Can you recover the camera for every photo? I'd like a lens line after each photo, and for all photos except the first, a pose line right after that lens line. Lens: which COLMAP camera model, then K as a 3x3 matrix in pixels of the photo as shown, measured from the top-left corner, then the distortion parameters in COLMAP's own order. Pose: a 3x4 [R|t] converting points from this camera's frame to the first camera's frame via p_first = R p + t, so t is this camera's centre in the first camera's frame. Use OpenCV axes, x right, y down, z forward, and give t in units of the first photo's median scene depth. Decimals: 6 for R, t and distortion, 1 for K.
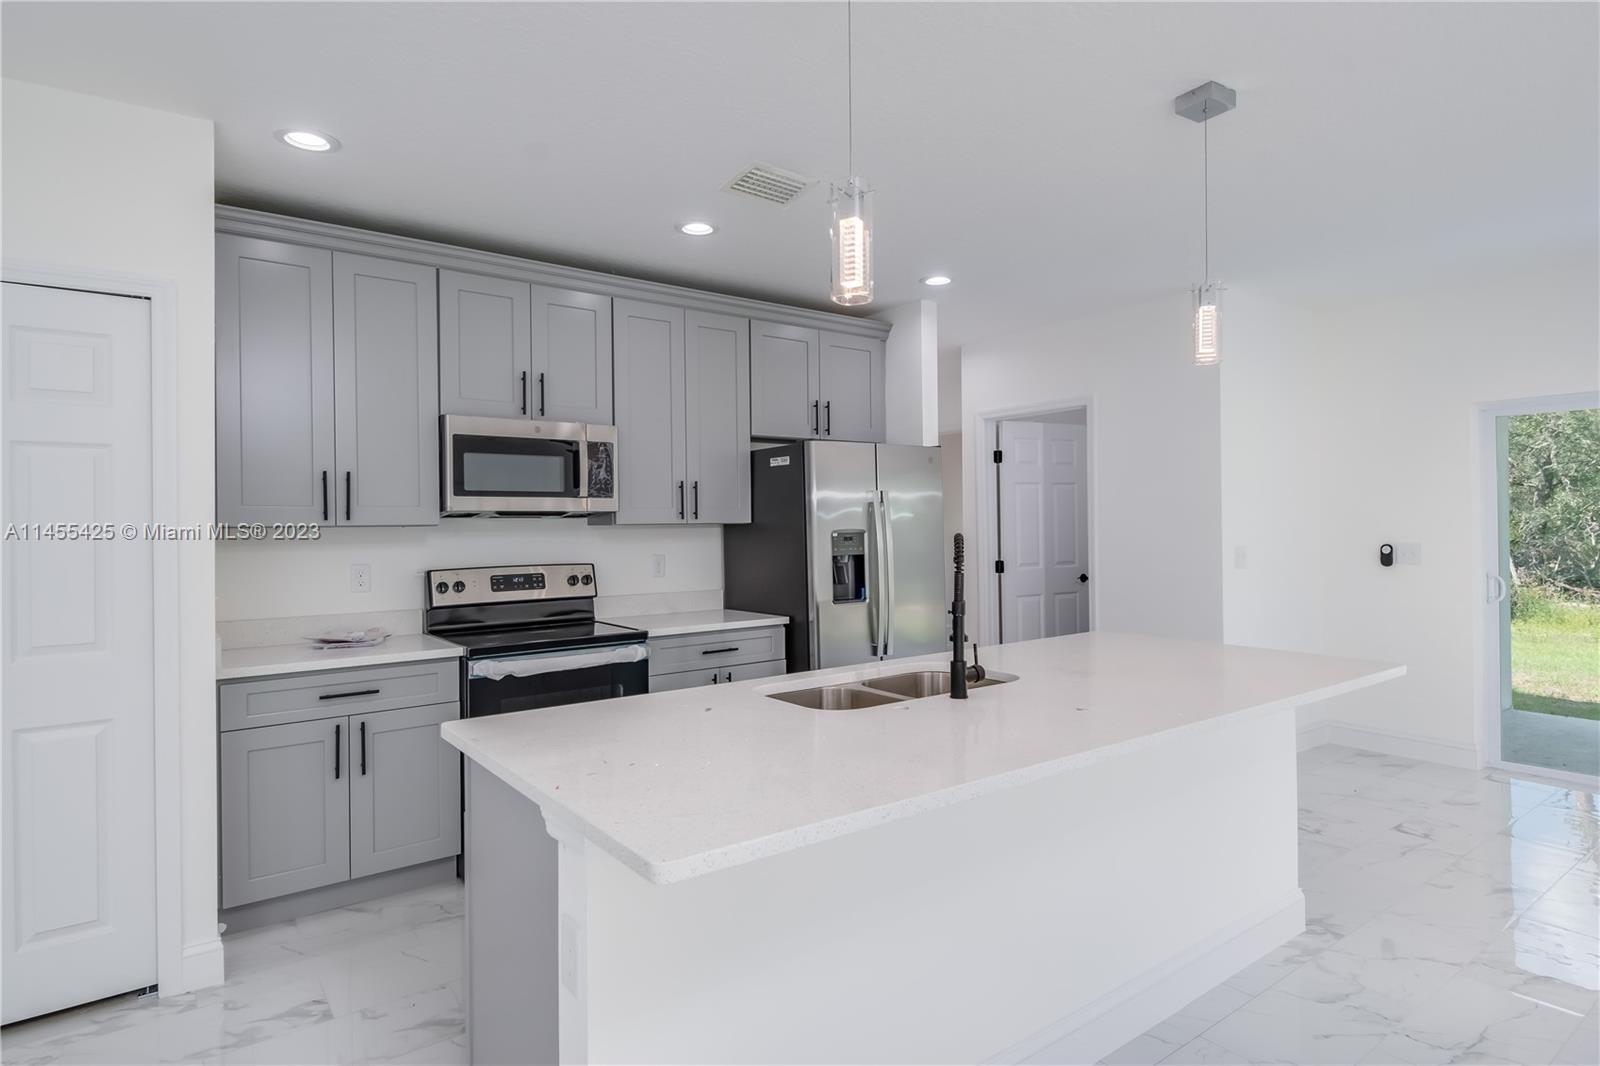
lens RADIAL K [[861.2, 0, 805.7], [0, 861.2, 524.3], [0, 0, 1]] dist [0.016486, -0.000118]
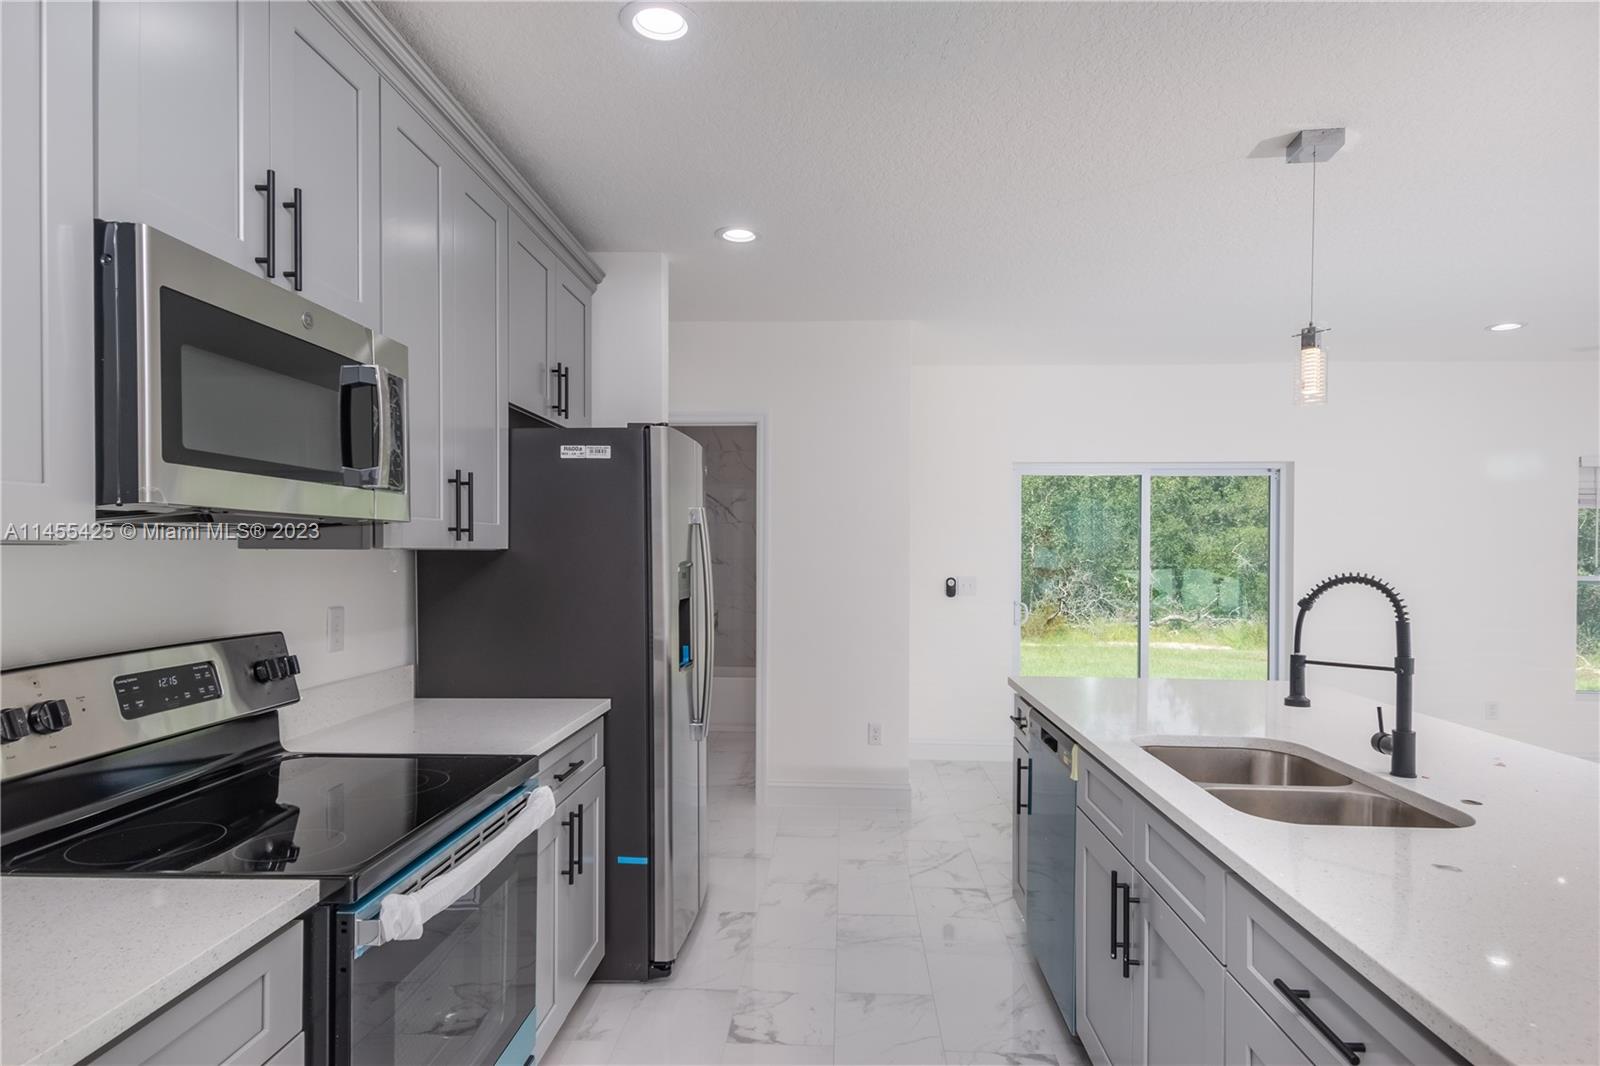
lens RADIAL K [[904.6, 0, 813.2], [0, 904.6, 560.4], [0, 0, 1]] dist [0.052083, -0.046850]
pose [[0.625830, 0.008918, 0.779908, -0.485650], [-0.014264, 0.999898, 0.000012, 0.003491], [-0.779829, -0.011132, 0.625894, 0.505922]]
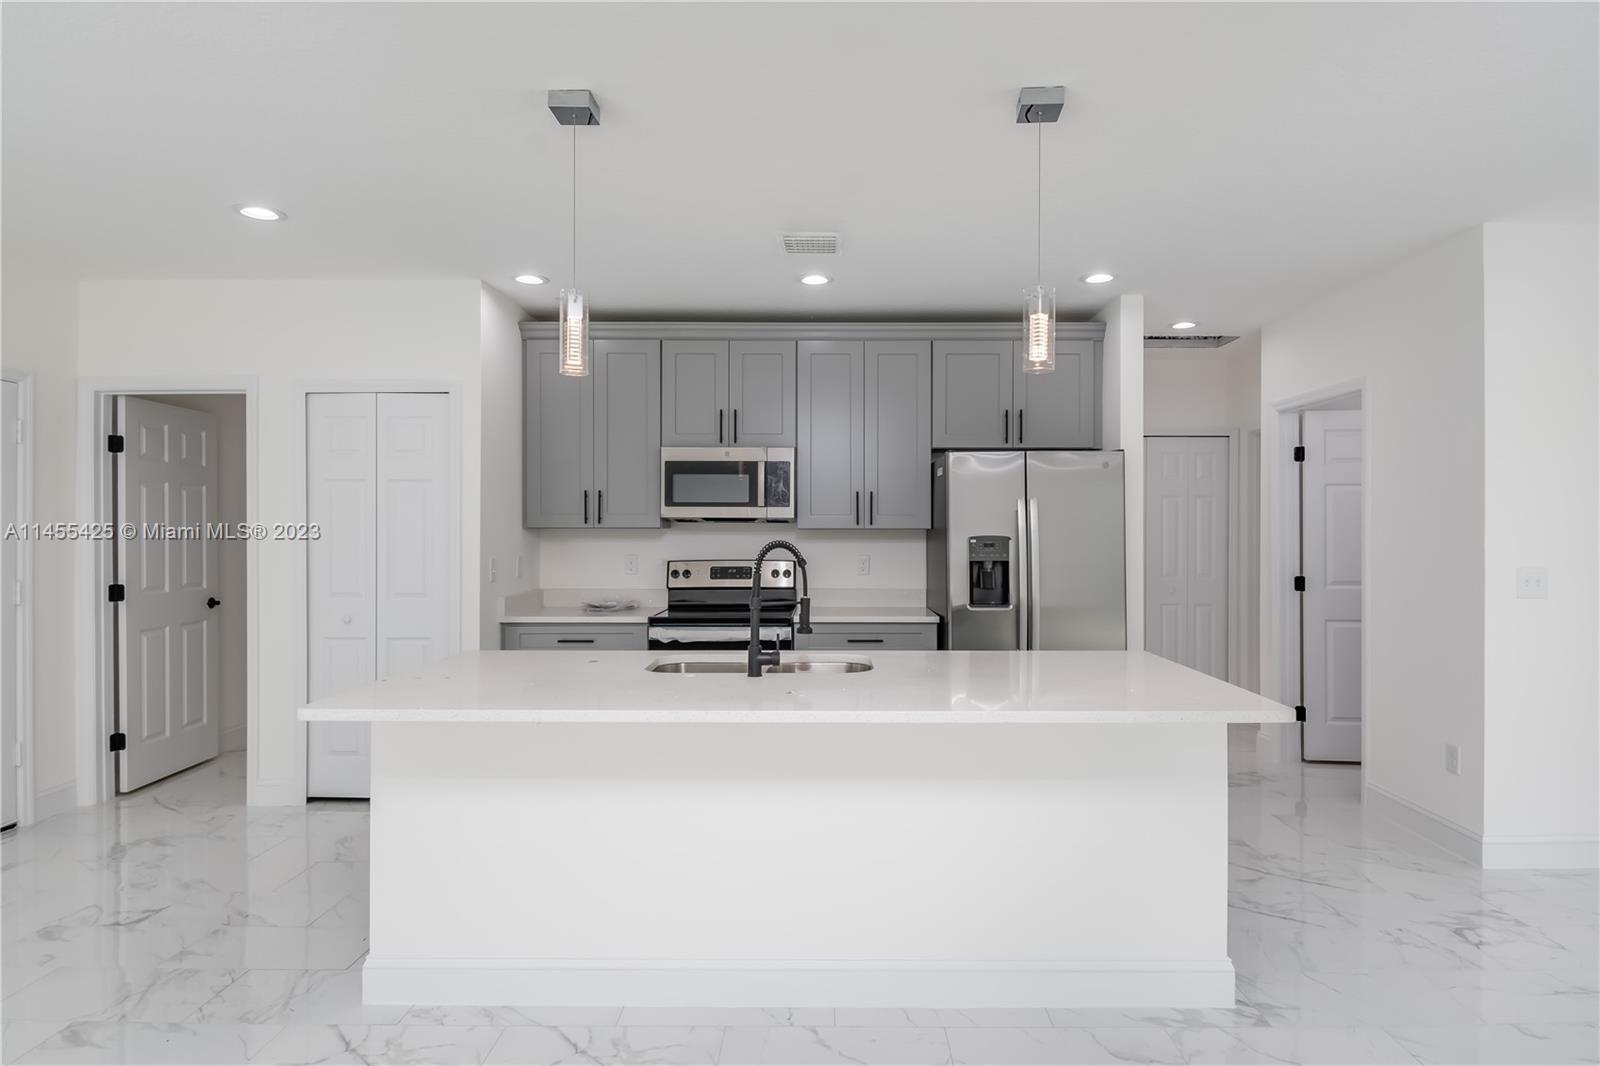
lens RADIAL K [[876.2, 0, 829.7], [0, 876.2, 529.4], [0, 0, 1]] dist [-0.000077, -0.001084]
pose [[0.800314, 0.012709, -0.599447, 0.570708], [-0.009750, 0.999919, 0.008183, -0.009637], [0.599502, -0.000705, 0.800373, 0.046104]]
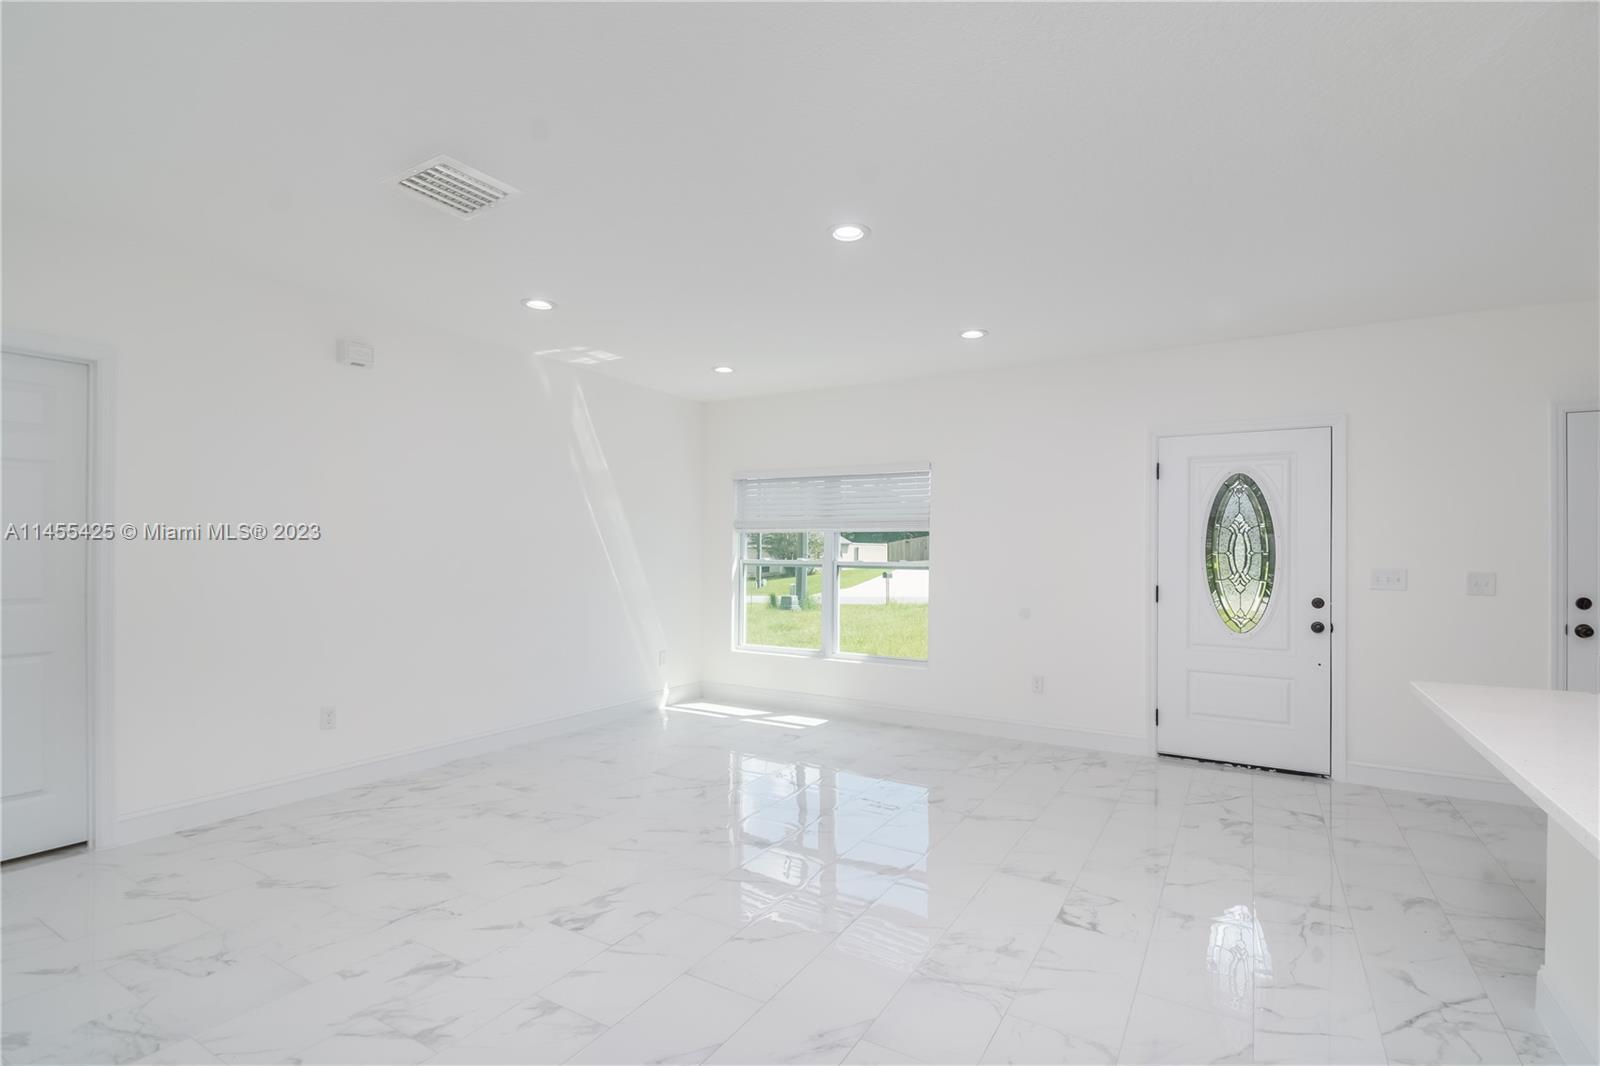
lens RADIAL K [[751.3, 0, 814.9], [0, 751.3, 550.7], [0, 0, 1]] dist [0.000966, -0.013226]
pose [[-0.921134, 0.003210, -0.389233, 0.598930], [0.003599, 0.999993, -0.000270, 0.013298], [0.389229, -0.001650, -0.921139, 0.644820]]
